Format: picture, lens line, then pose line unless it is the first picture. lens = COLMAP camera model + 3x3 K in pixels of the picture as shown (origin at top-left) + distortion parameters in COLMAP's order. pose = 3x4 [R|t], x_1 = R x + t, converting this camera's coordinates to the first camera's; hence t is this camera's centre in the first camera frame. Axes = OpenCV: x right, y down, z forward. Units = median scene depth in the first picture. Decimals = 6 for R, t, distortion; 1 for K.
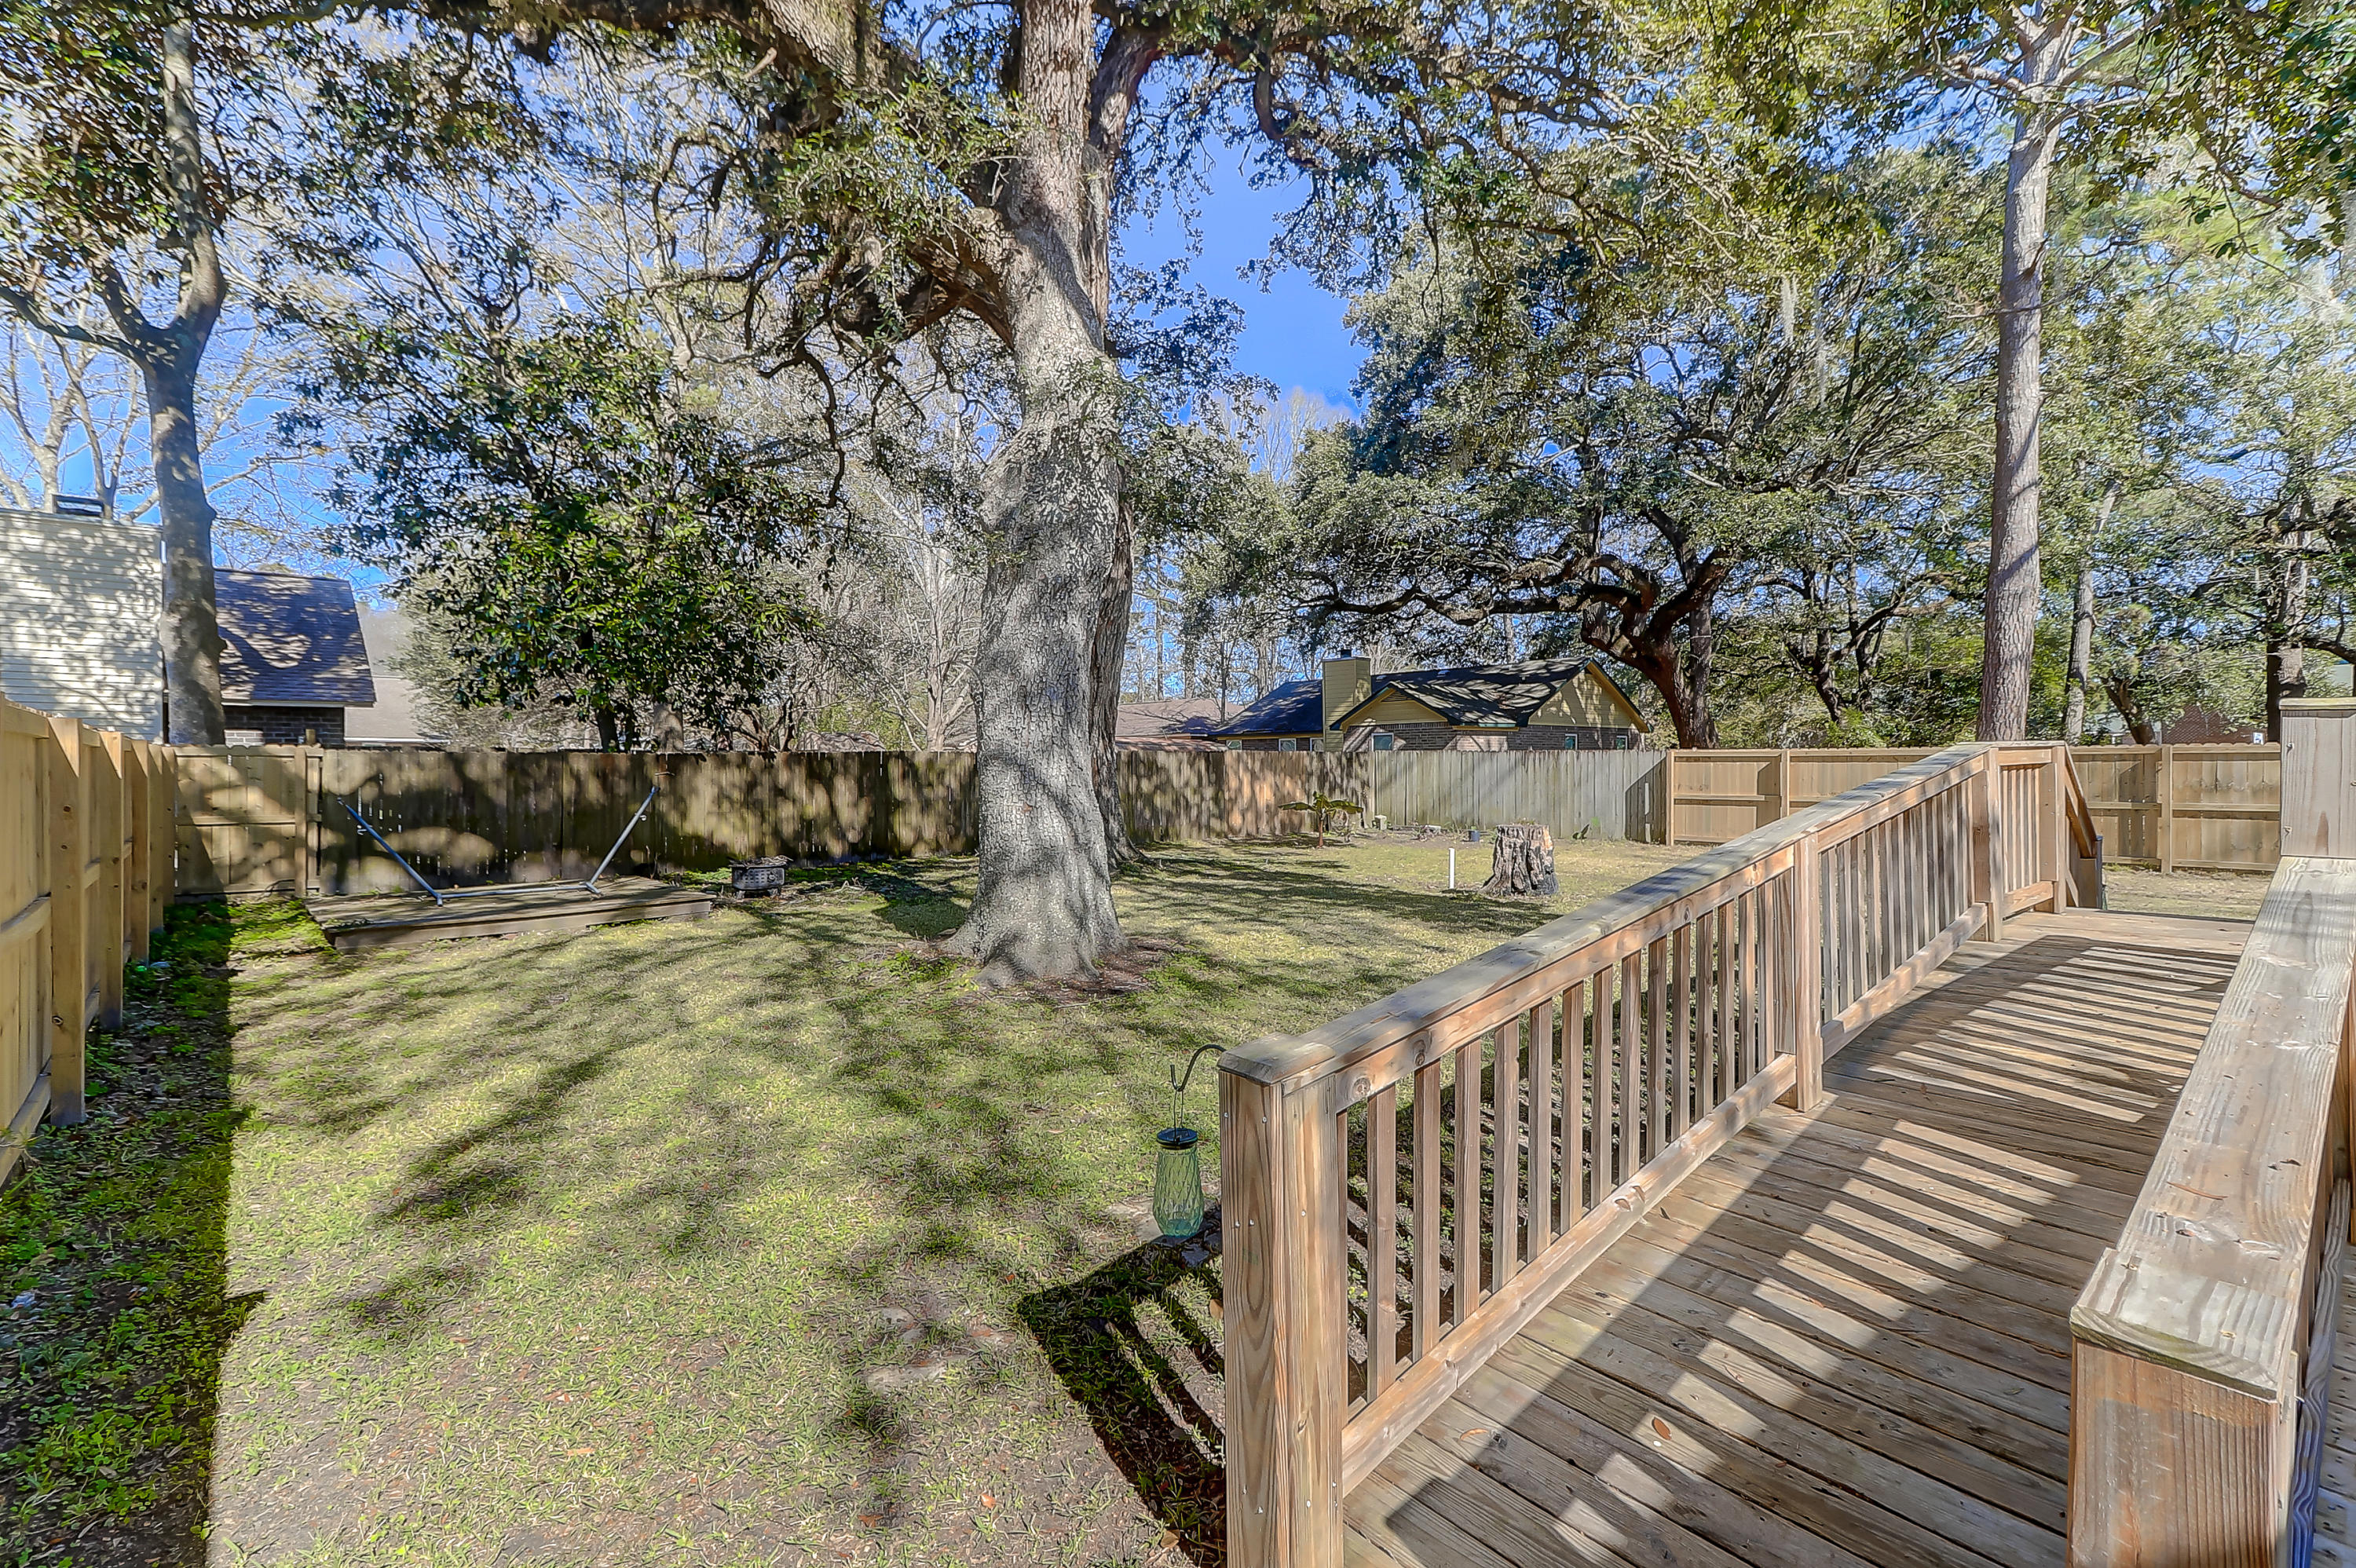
lens RADIAL K [[1070.1, 0, 1167.1], [0, 1070.1, 777.8], [0, 0, 1]] dist [0.023294, -0.001673]
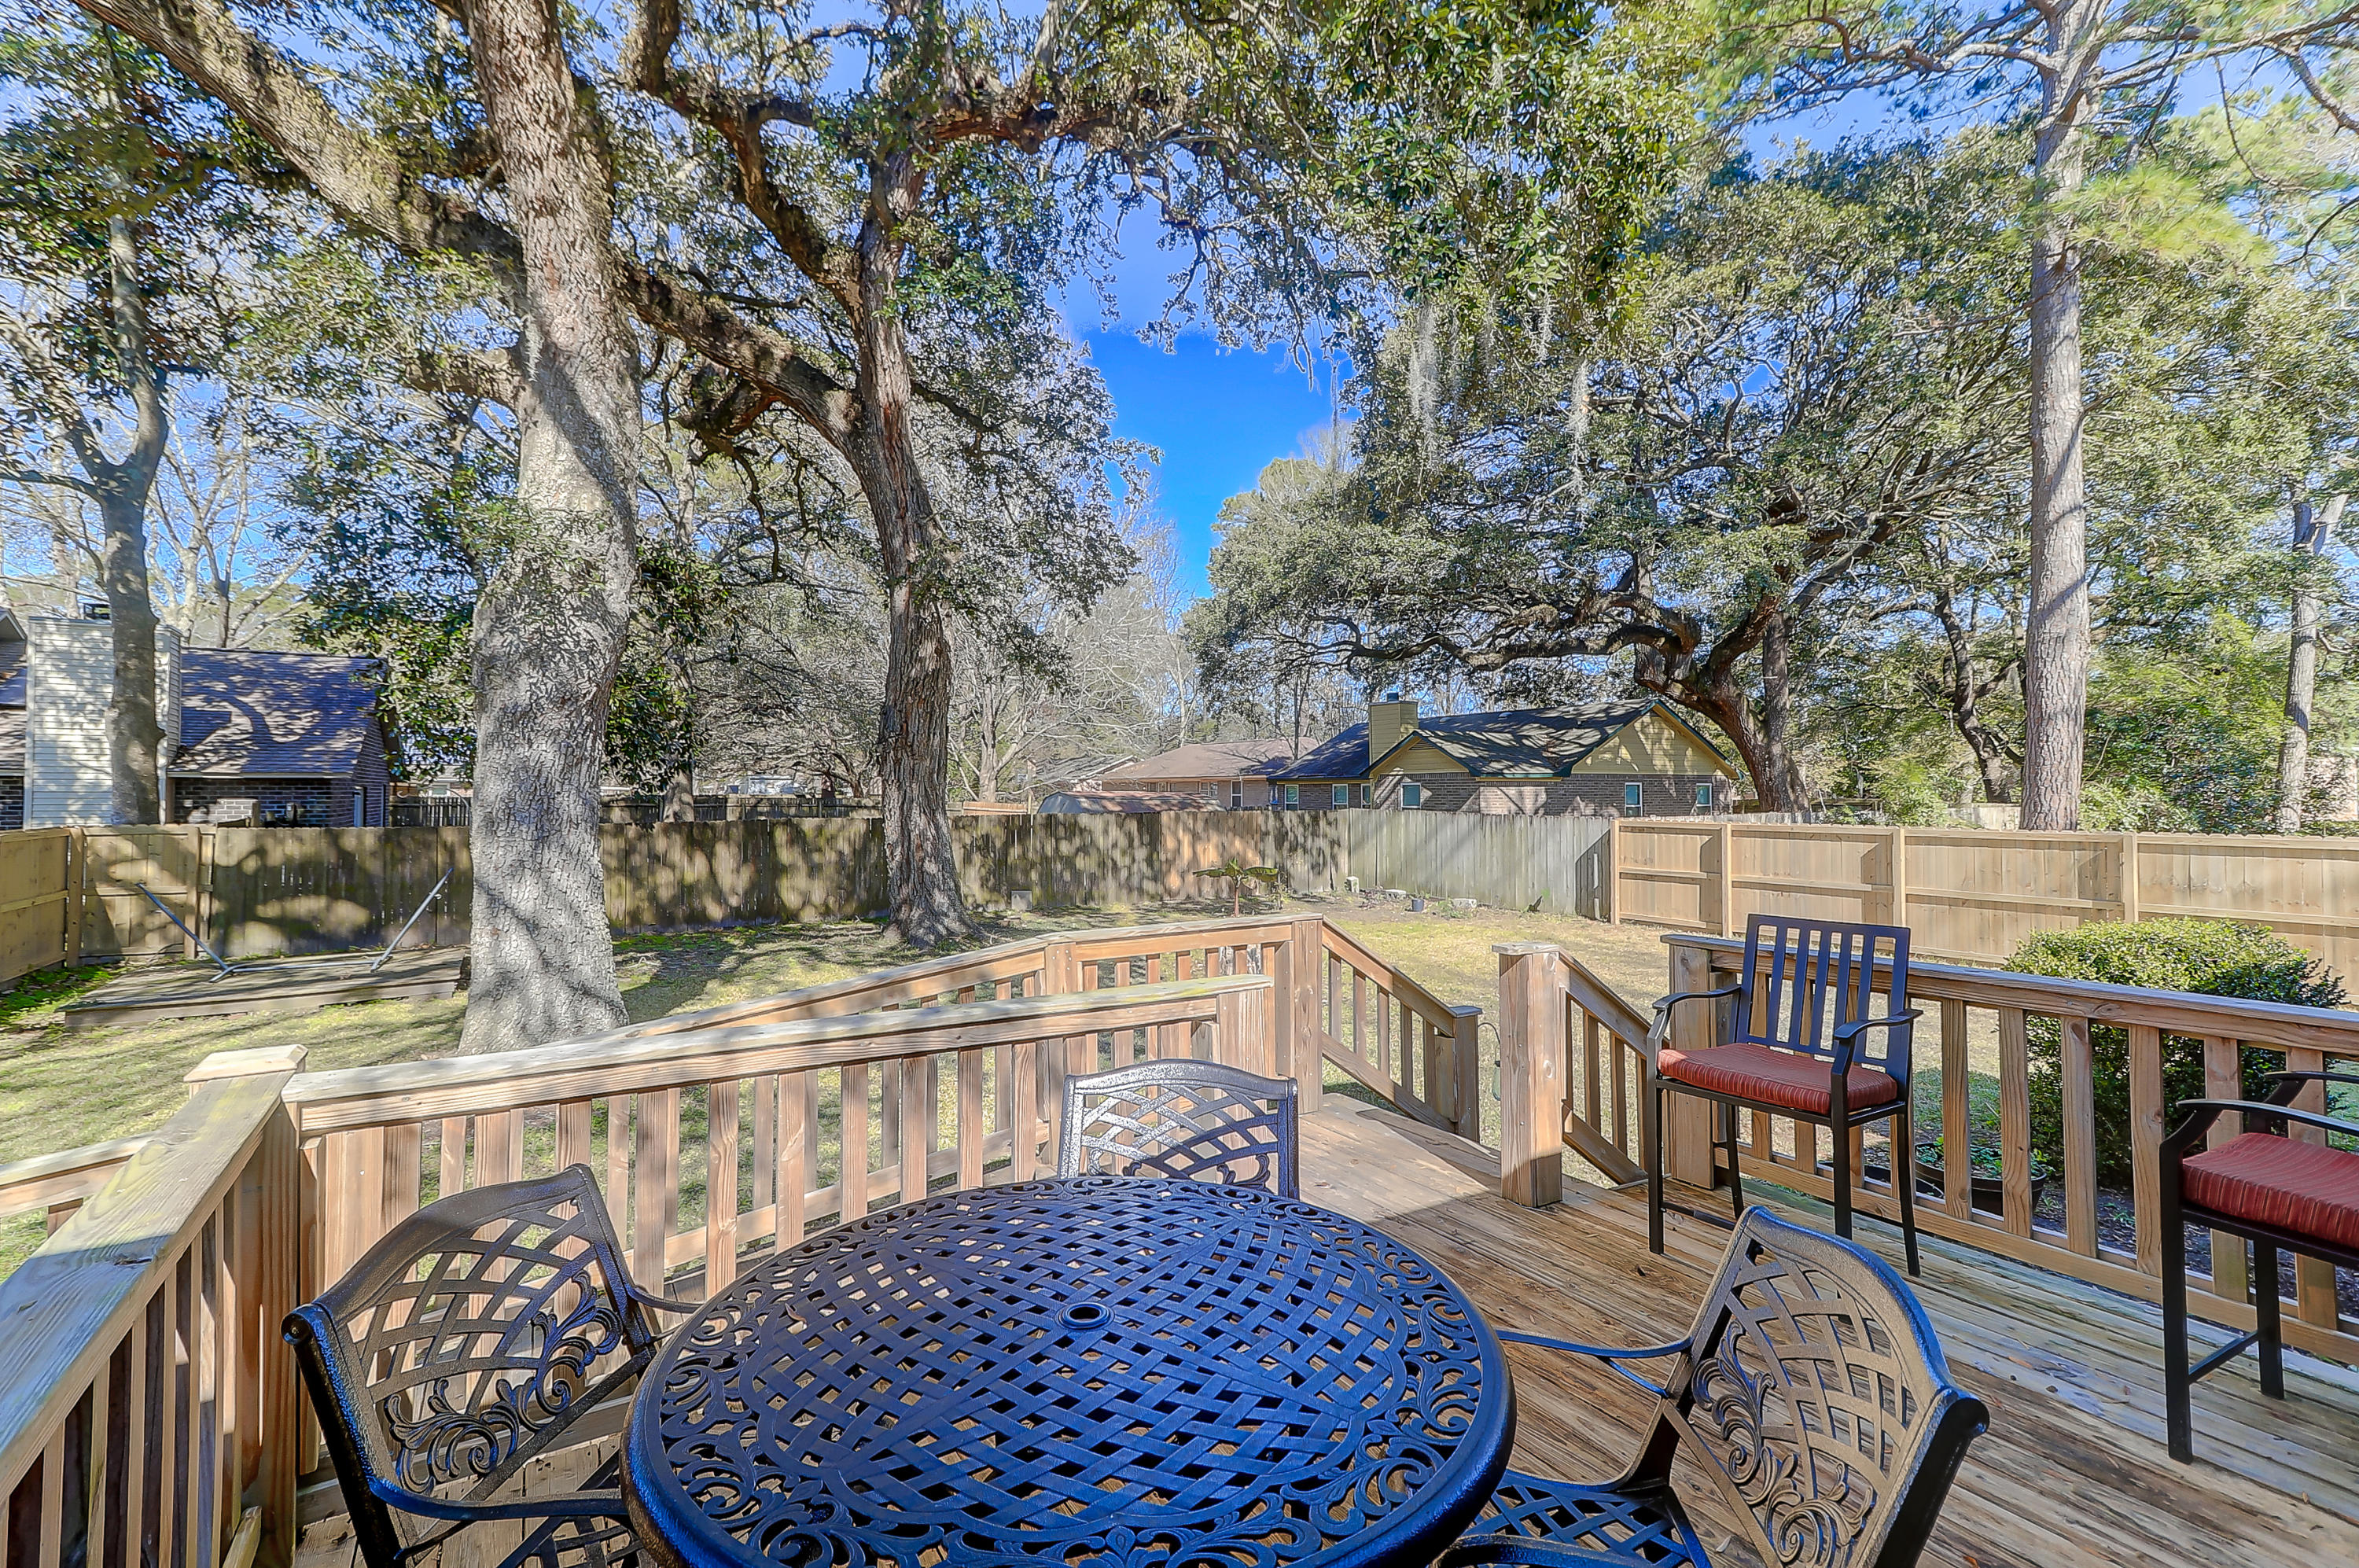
lens RADIAL K [[1071.6, 0, 1164.5], [0, 1071.6, 773.3], [0, 0, 1]] dist [0.023294, -0.001673]
pose [[0.983733, 0.001494, -0.179629, 0.290790], [-0.006468, 0.999612, -0.027105, -0.041461], [0.179519, 0.027826, 0.983361, 0.042103]]
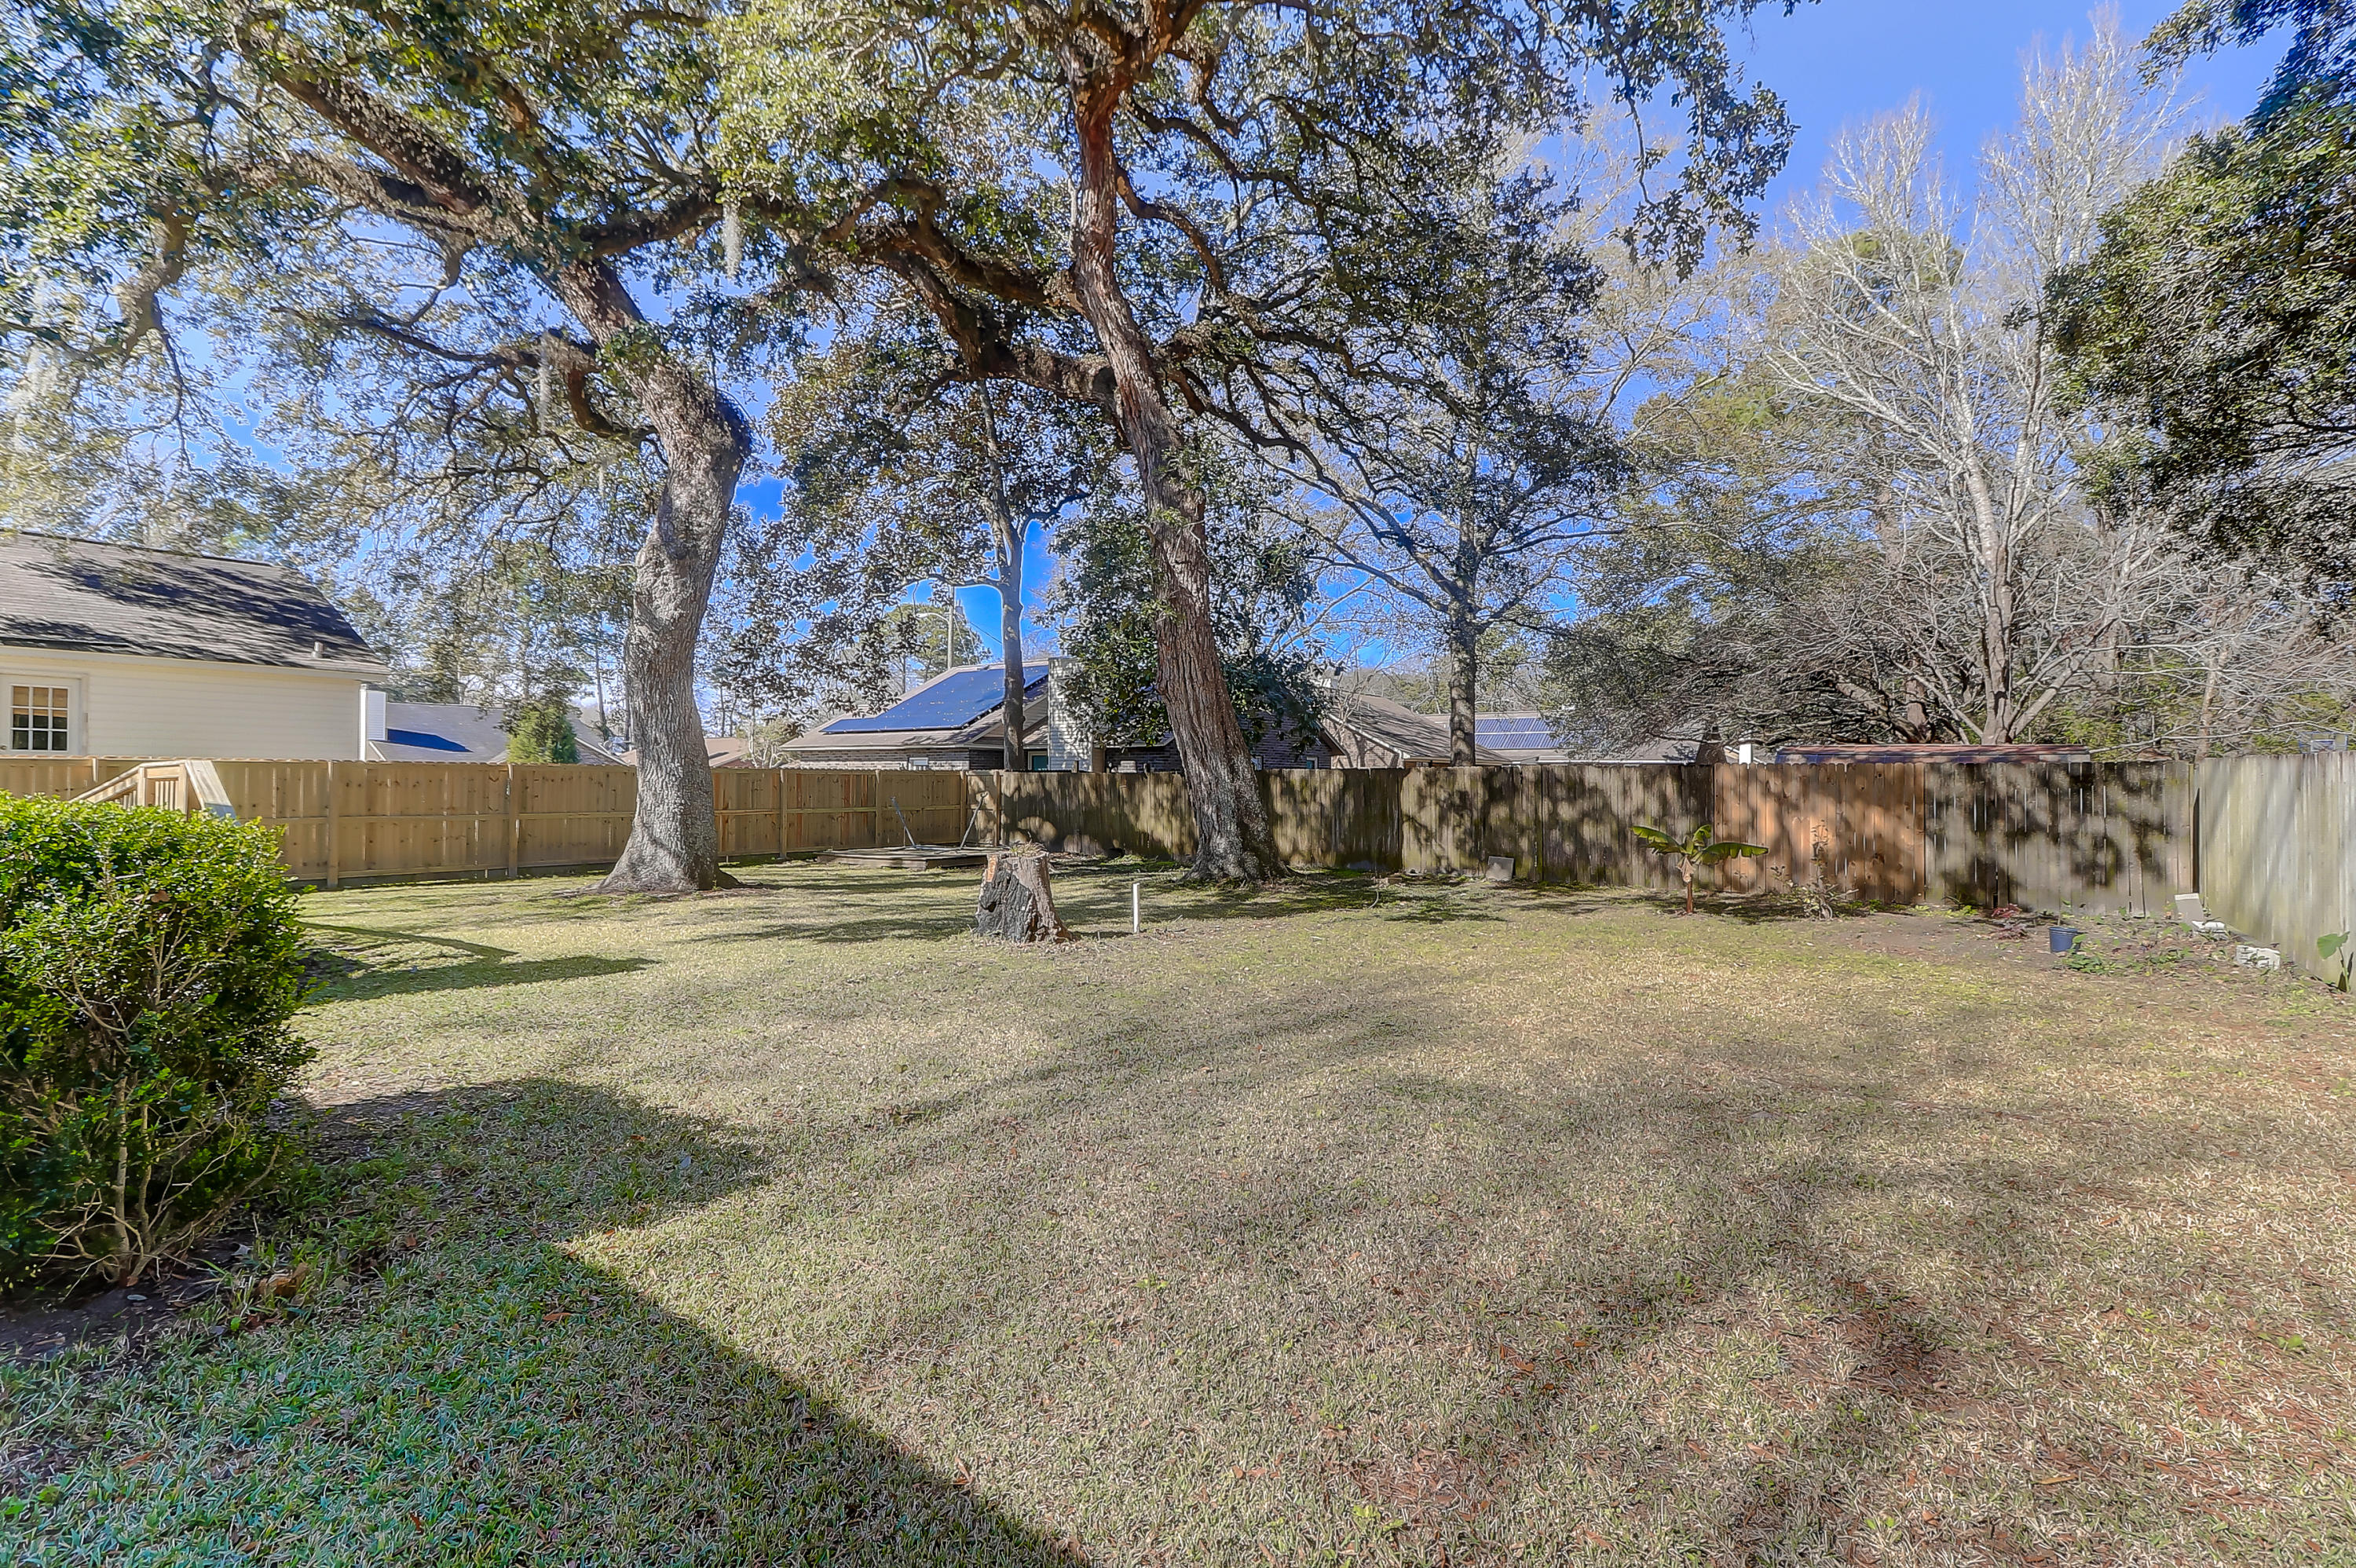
lens RADIAL K [[1070.1, 0, 1173.1], [0, 1070.1, 779.5], [0, 0, 1]] dist [0.023294, -0.001673]
pose [[0.219775, 0.000871, -0.975550, 0.806436], [-0.018539, 0.999823, -0.003284, -0.009722], [0.975375, 0.018808, 0.219752, 0.631622]]
